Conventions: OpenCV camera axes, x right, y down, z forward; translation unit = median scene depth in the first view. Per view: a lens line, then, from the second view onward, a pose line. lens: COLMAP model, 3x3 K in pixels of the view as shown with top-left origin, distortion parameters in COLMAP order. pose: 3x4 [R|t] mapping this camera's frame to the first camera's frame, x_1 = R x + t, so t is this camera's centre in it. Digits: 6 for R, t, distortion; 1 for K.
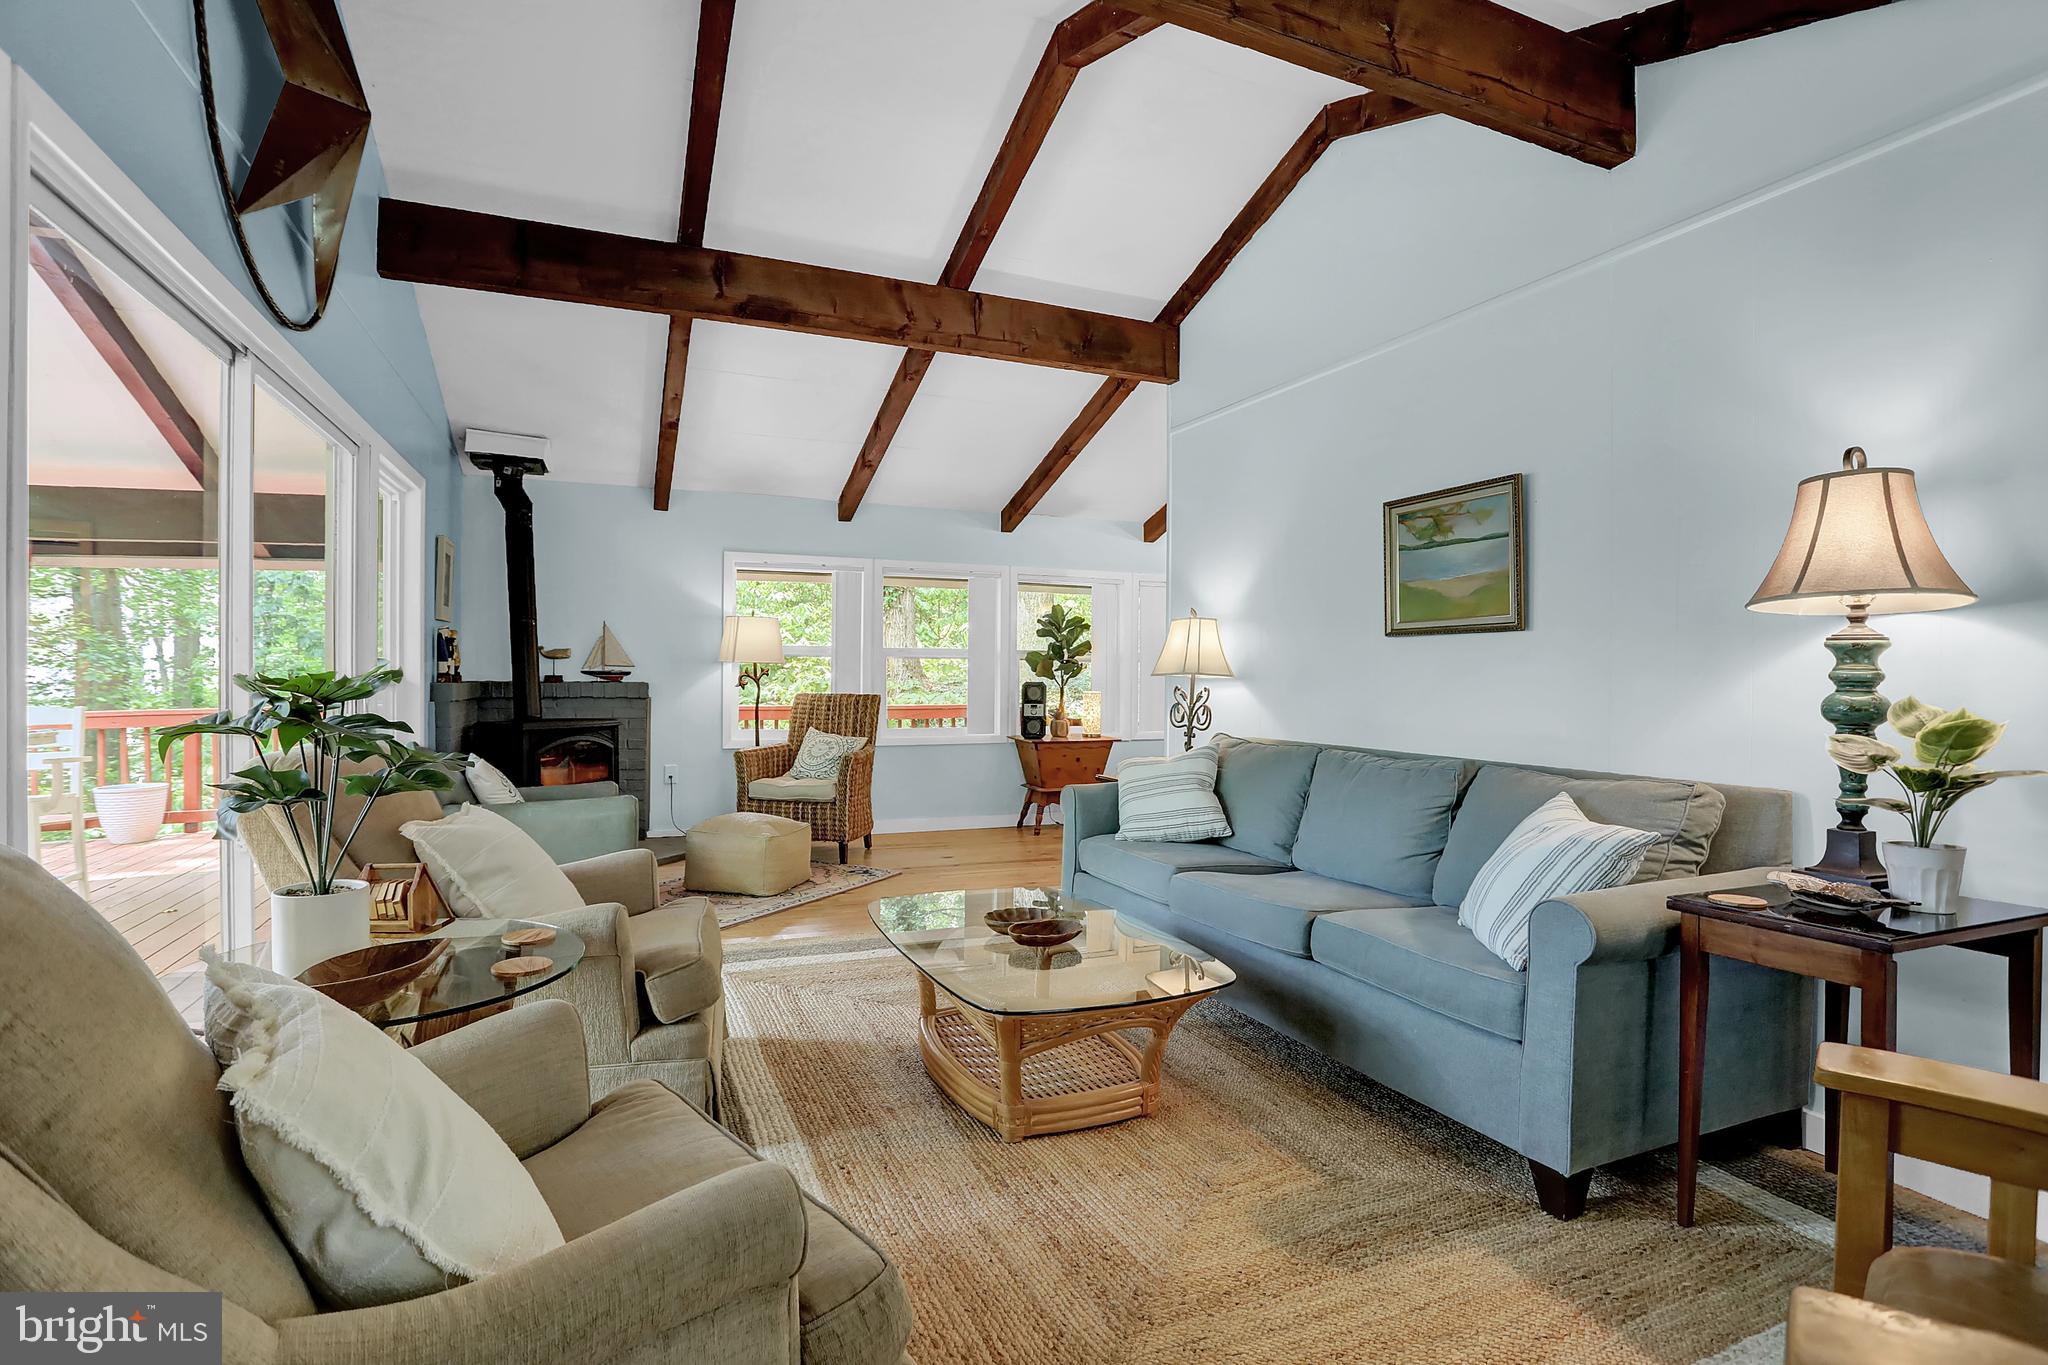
lens RADIAL K [[987.1, 0, 1024.0], [0, 987.1, 682.5], [0, 0, 1]] dist [-0.089809, 0.036033]
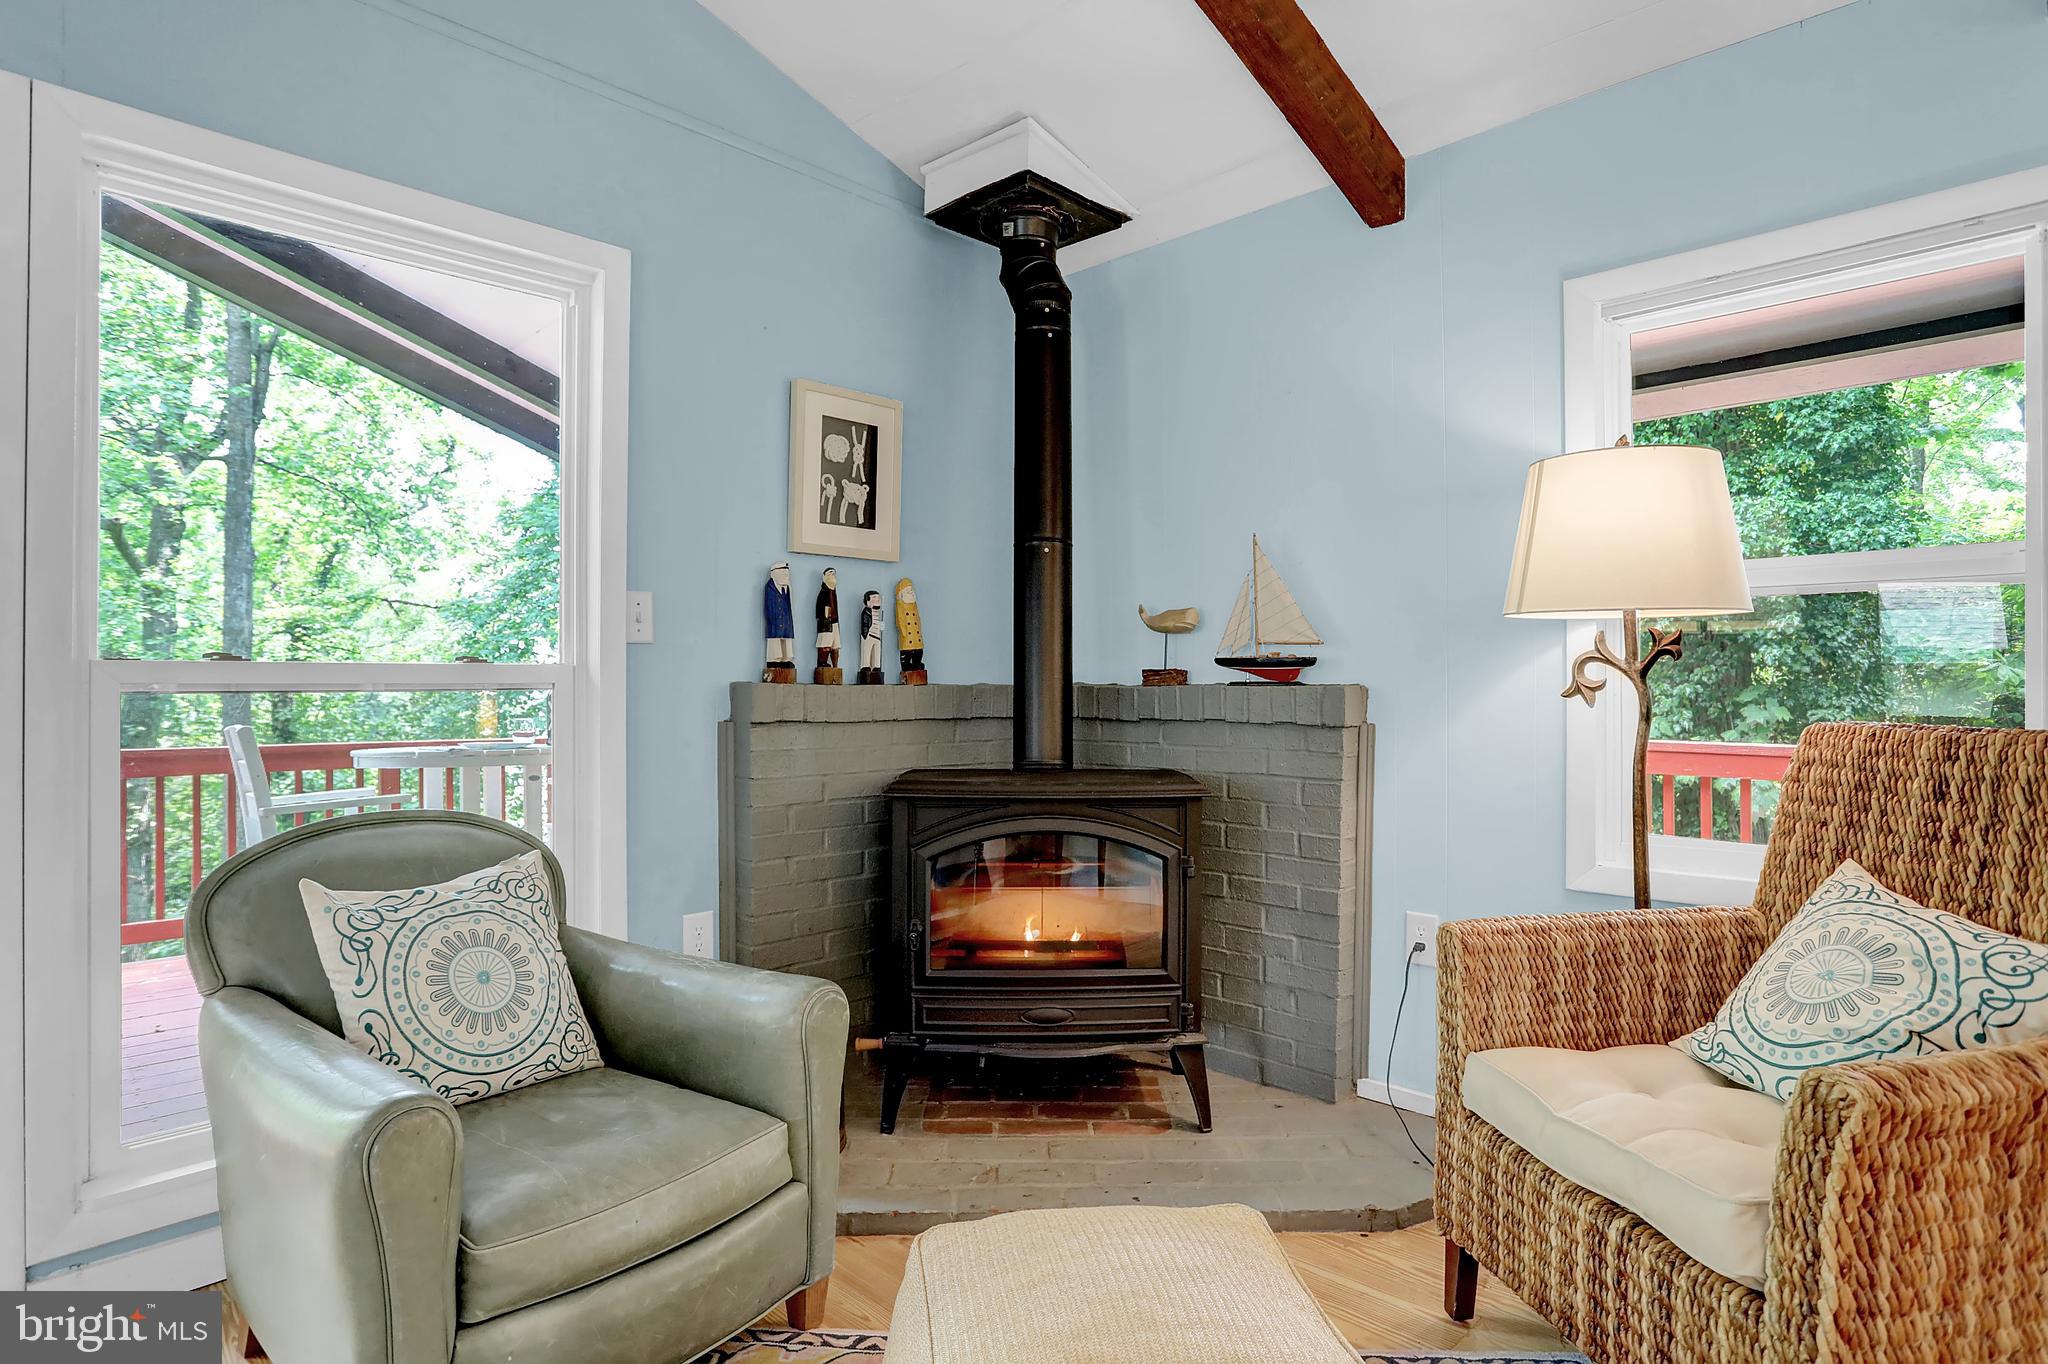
lens RADIAL K [[1064.4, 0, 1016.3], [0, 1064.4, 685.3], [0, 0, 1]] dist [-0.057211, 0.000433]
pose [[0.377738, -0.007504, -0.925882, -0.067760], [-0.003462, 0.999949, -0.009516, 0.004998], [0.925906, 0.006801, 0.377692, 0.828947]]
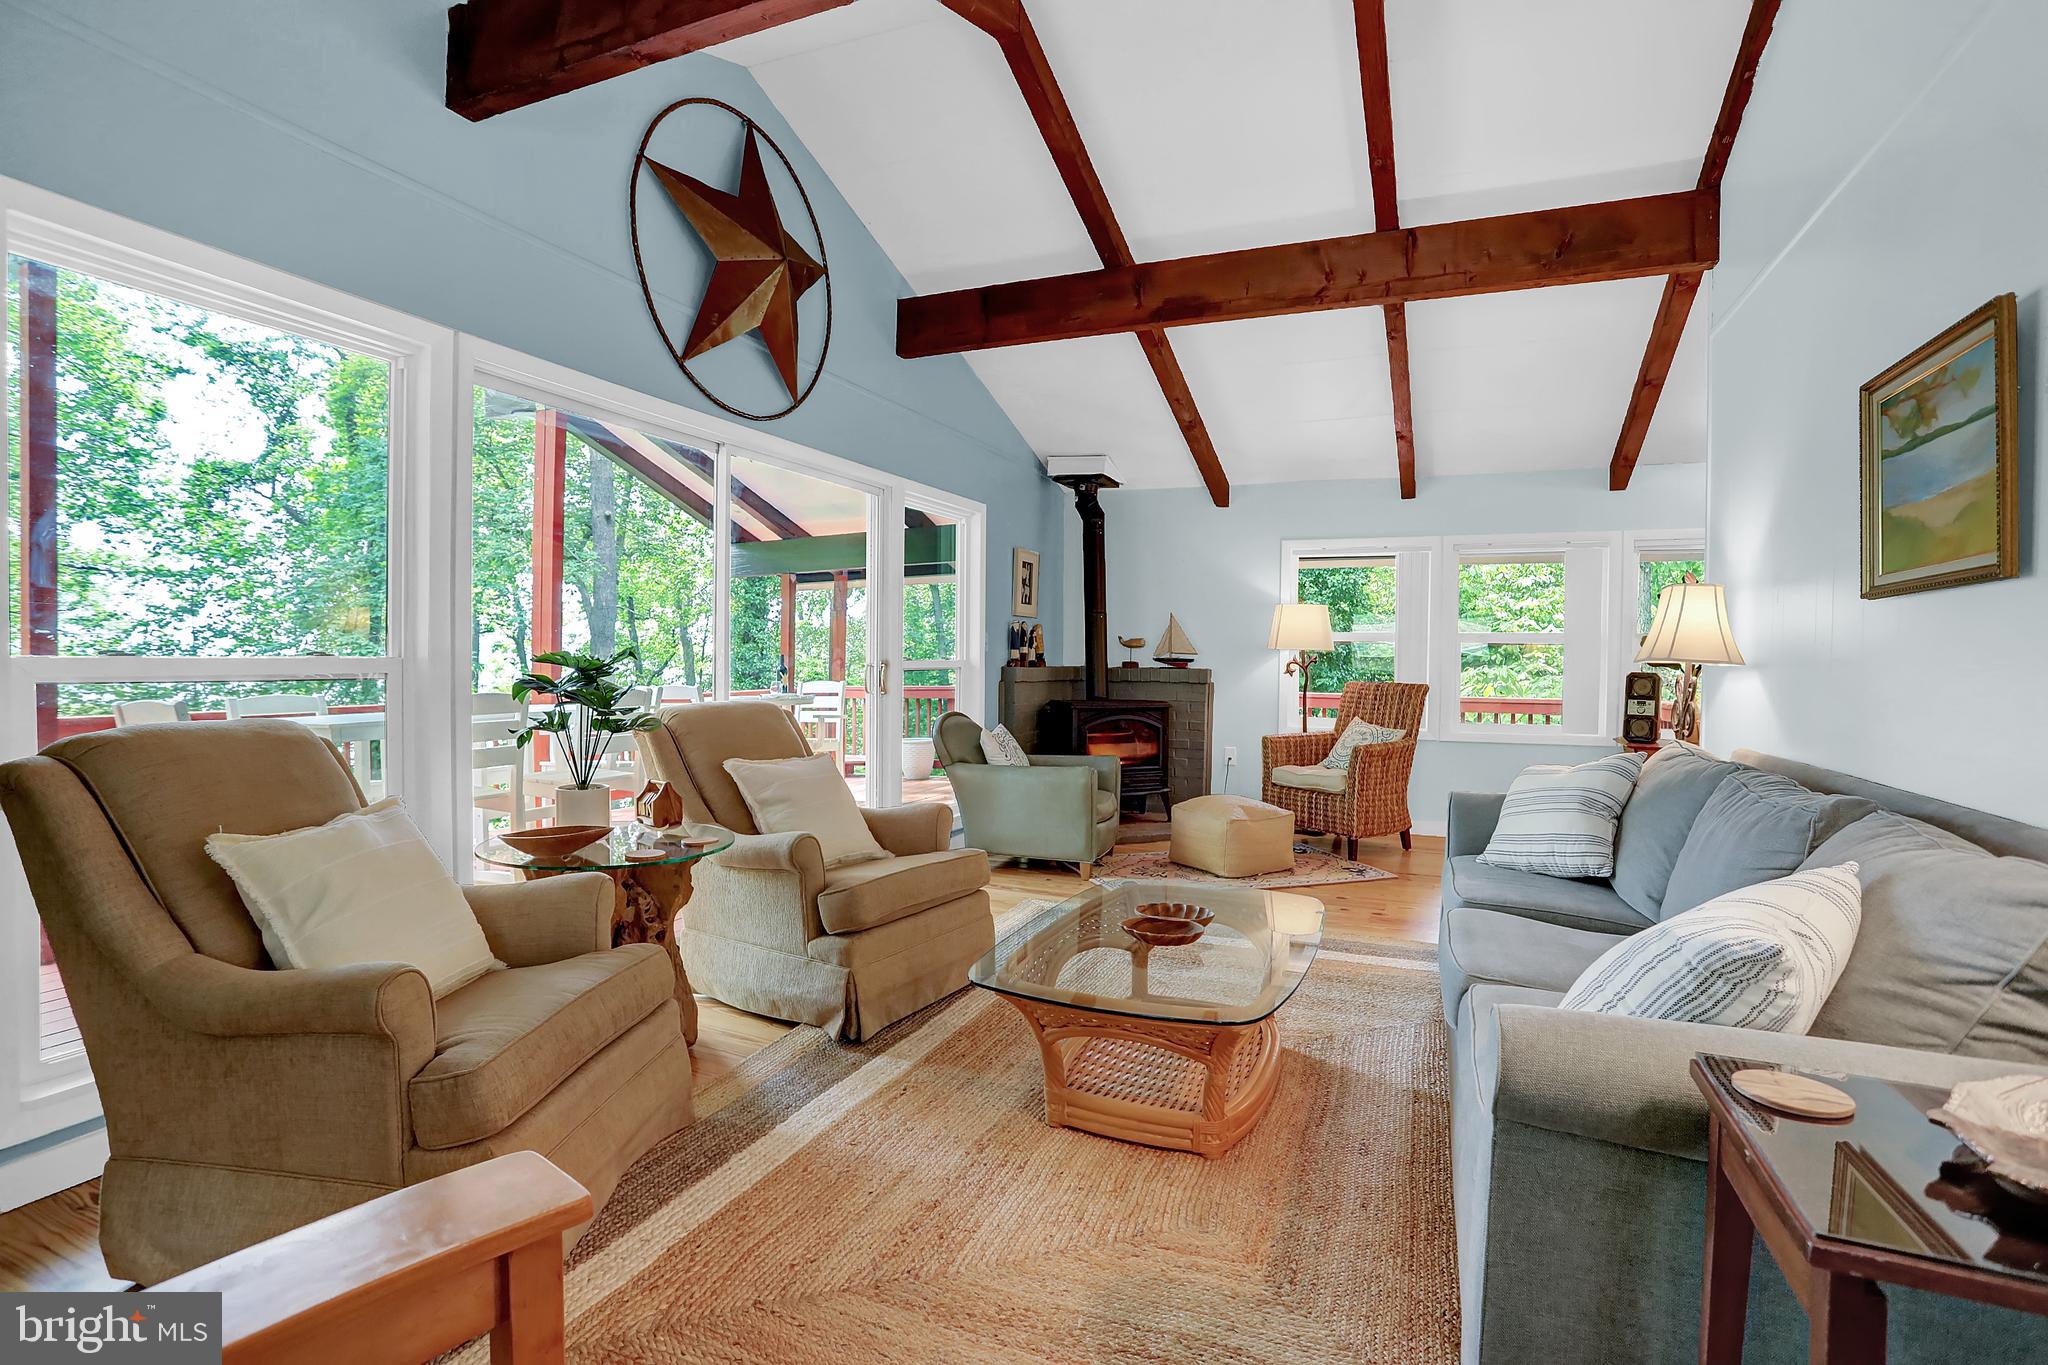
lens RADIAL K [[985.0, 0, 1032.1], [0, 985.0, 672.7], [0, 0, 1]] dist [-0.059210, 0.024047]
pose [[0.697107, 0.009983, -0.716897, 0.289997], [-0.011052, 0.999934, 0.003177, 0.003096], [0.716882, 0.005709, 0.697172, 0.121347]]
